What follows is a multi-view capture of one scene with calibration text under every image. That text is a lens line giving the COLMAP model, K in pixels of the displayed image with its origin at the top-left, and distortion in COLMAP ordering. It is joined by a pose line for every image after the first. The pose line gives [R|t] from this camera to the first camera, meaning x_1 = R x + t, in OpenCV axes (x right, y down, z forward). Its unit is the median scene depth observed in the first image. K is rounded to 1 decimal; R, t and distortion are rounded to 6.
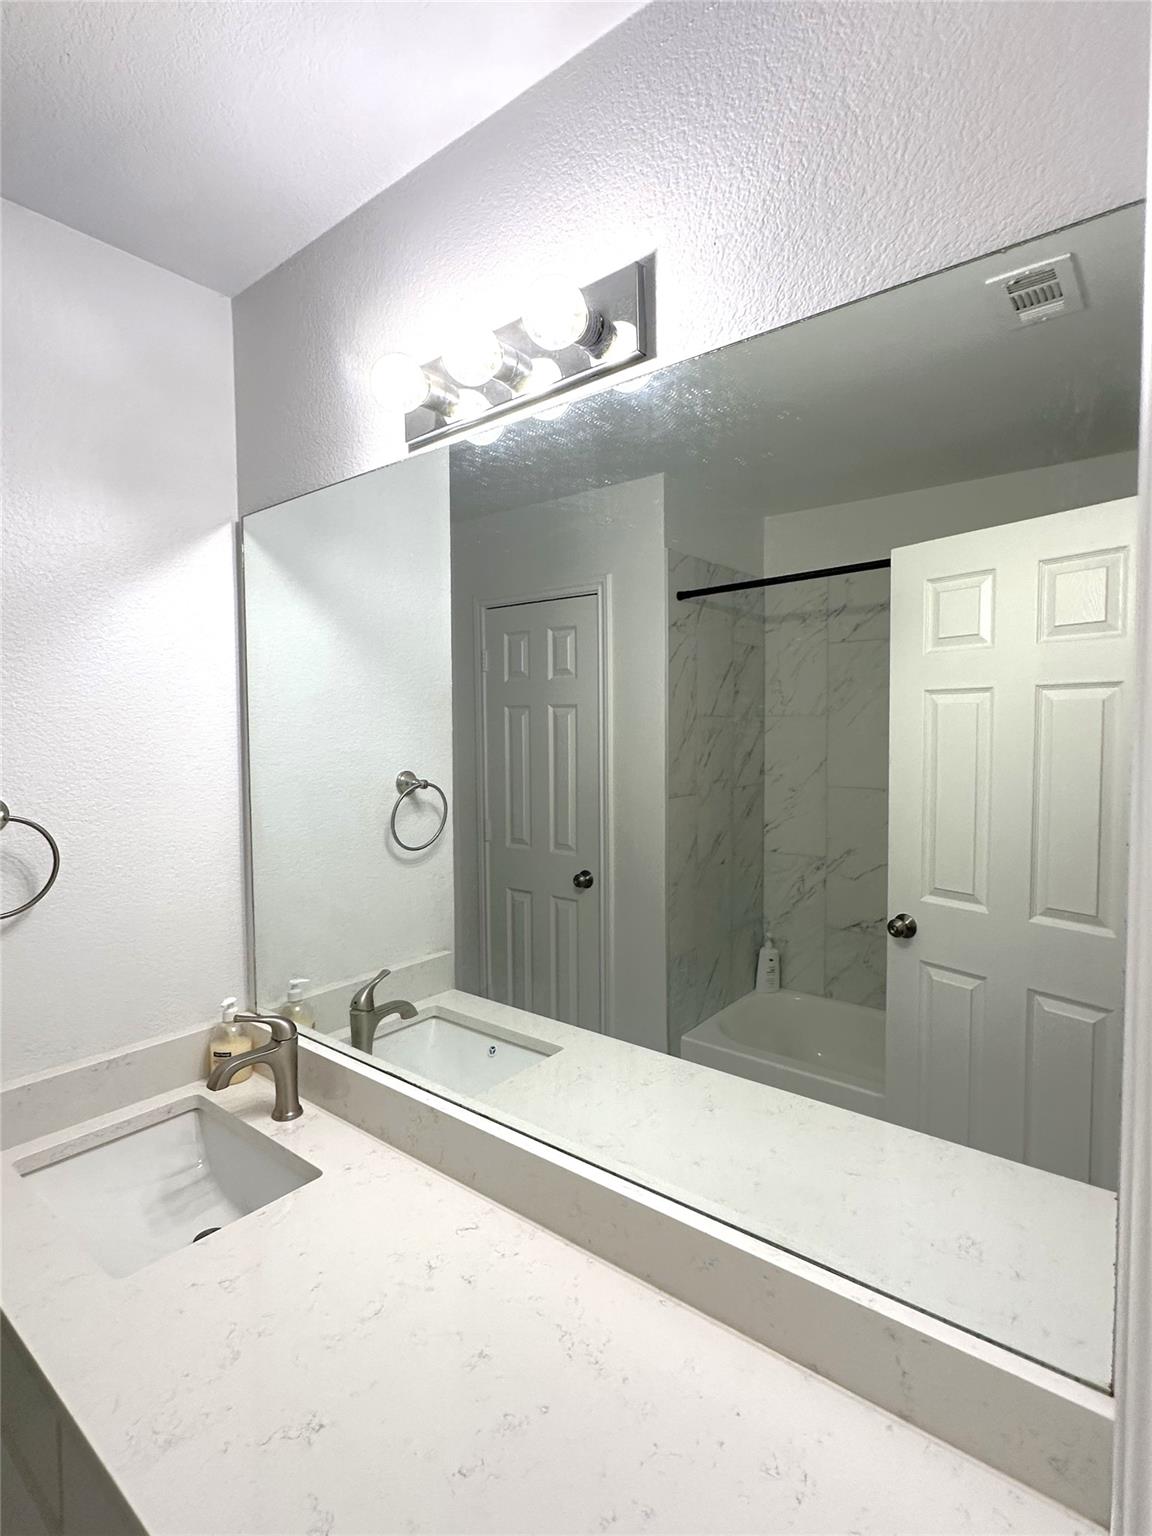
lens RADIAL K [[771.1, 0, 569.4], [0, 771.1, 762.9], [0, 0, 1]] dist [-0.001721, 0.000597]
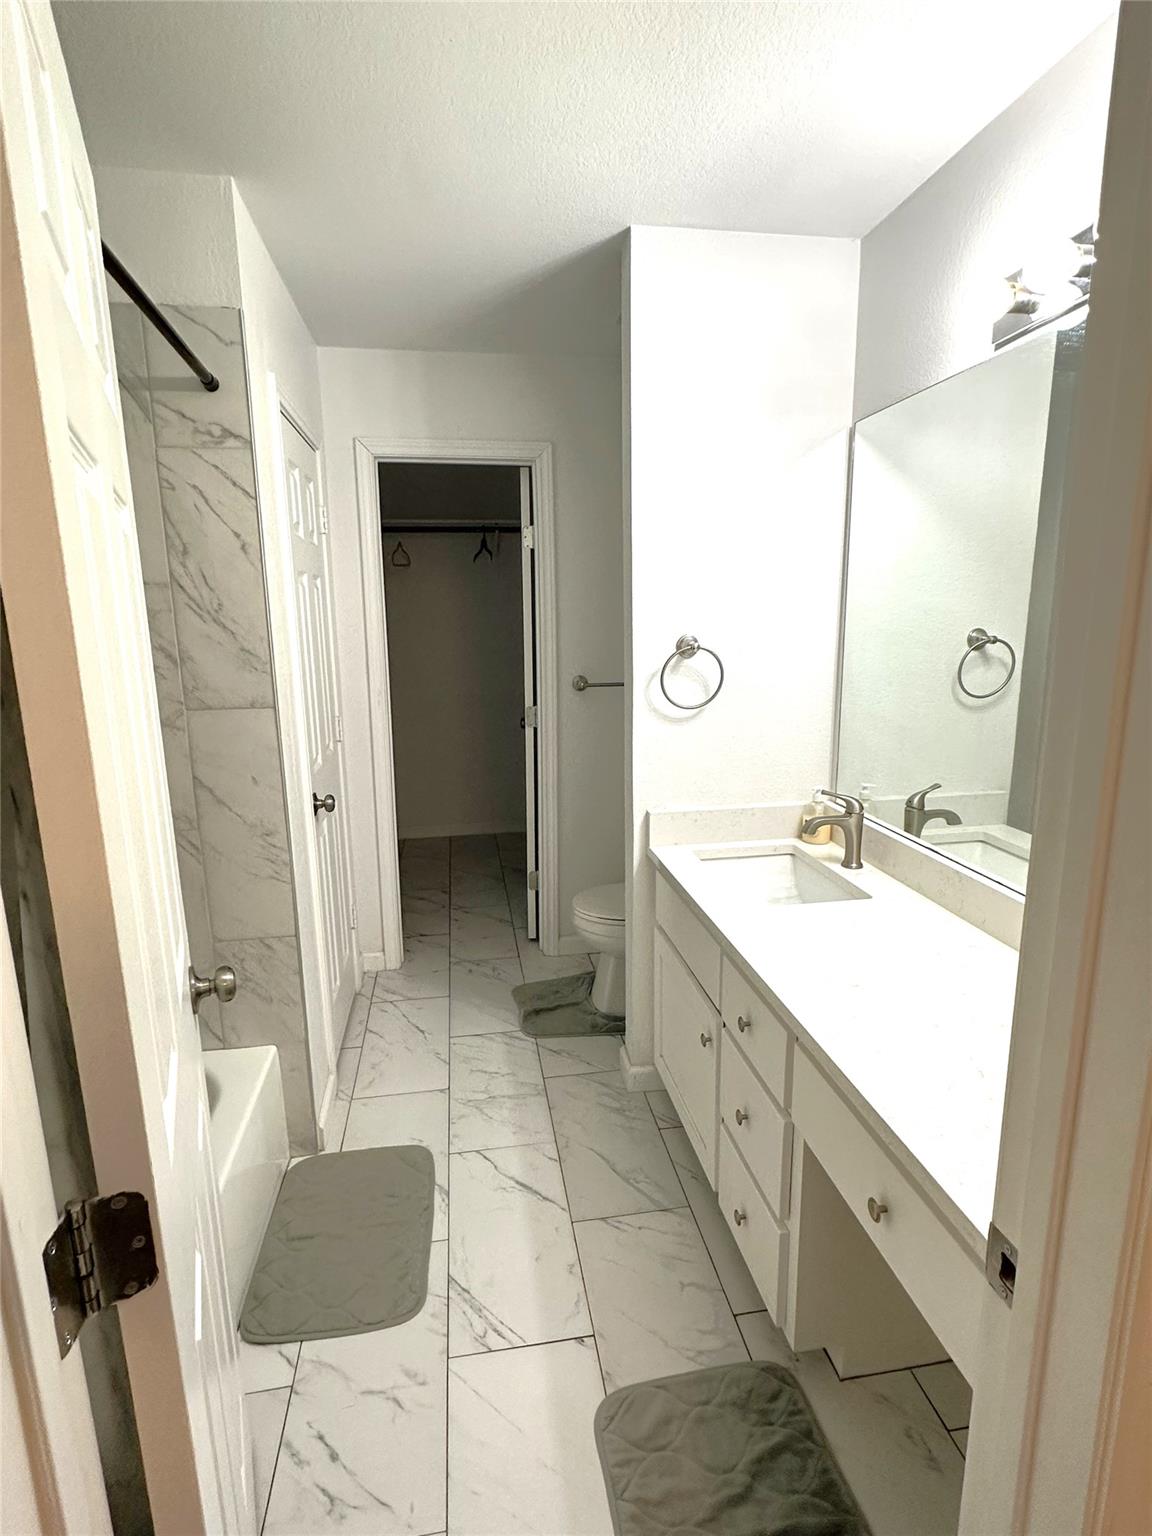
lens RADIAL K [[771.1, 0, 576.3], [0, 771.1, 761.8], [0, 0, 1]] dist [-0.001721, 0.000597]
pose [[0.749090, 0.123649, -0.650826, 0.140698], [-0.023279, 0.986733, 0.160673, 0.045718], [0.662059, -0.105208, 0.742030, -0.338044]]
